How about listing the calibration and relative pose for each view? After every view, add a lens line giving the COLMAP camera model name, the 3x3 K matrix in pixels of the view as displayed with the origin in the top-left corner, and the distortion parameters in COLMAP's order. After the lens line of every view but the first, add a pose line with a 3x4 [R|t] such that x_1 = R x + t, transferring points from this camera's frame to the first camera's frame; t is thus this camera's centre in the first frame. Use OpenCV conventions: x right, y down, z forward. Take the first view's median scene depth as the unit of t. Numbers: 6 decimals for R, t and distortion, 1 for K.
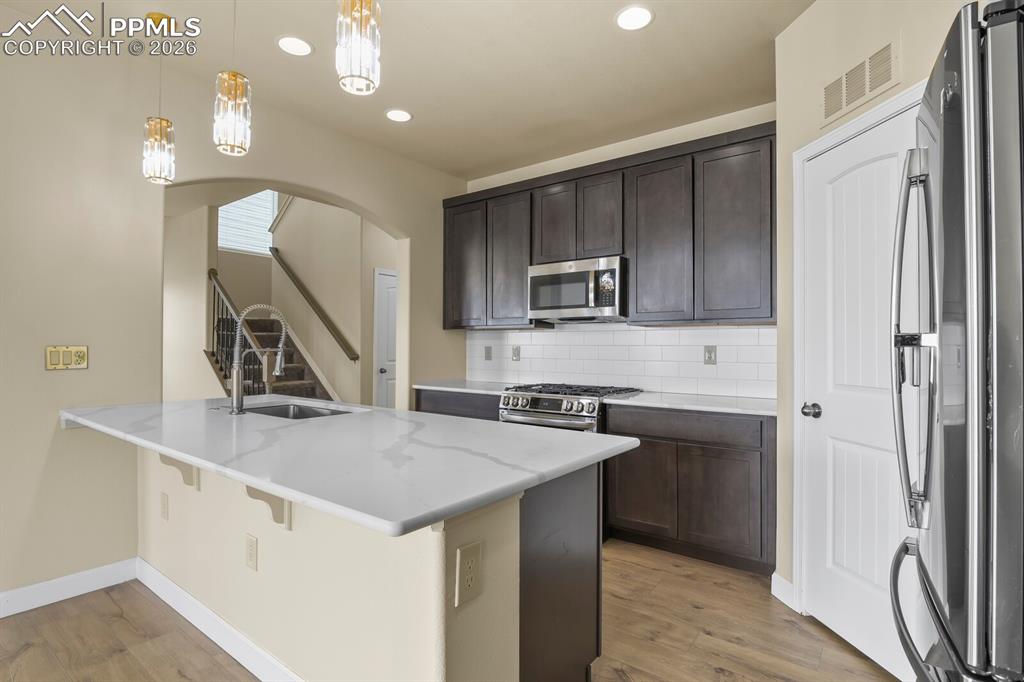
lens RADIAL K [[507.7, 0, 513.4], [0, 507.7, 339.6], [0, 0, 1]] dist [-0.004383, -0.000324]
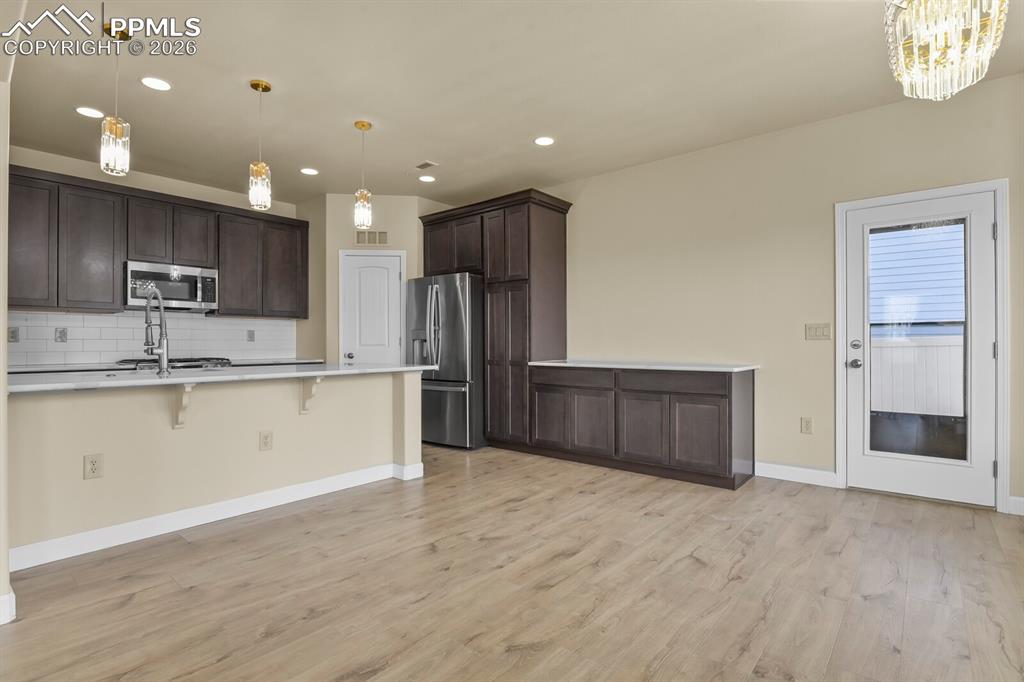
lens RADIAL K [[496.4, 0, 518.9], [0, 496.4, 342.1], [0, 0, 1]] dist [-0.007930, -0.006225]
pose [[0.033252, -0.002188, 0.999445, -1.260694], [-0.009905, 0.999948, 0.002519, 0.038947], [-0.999398, -0.009984, 0.033229, 0.048395]]
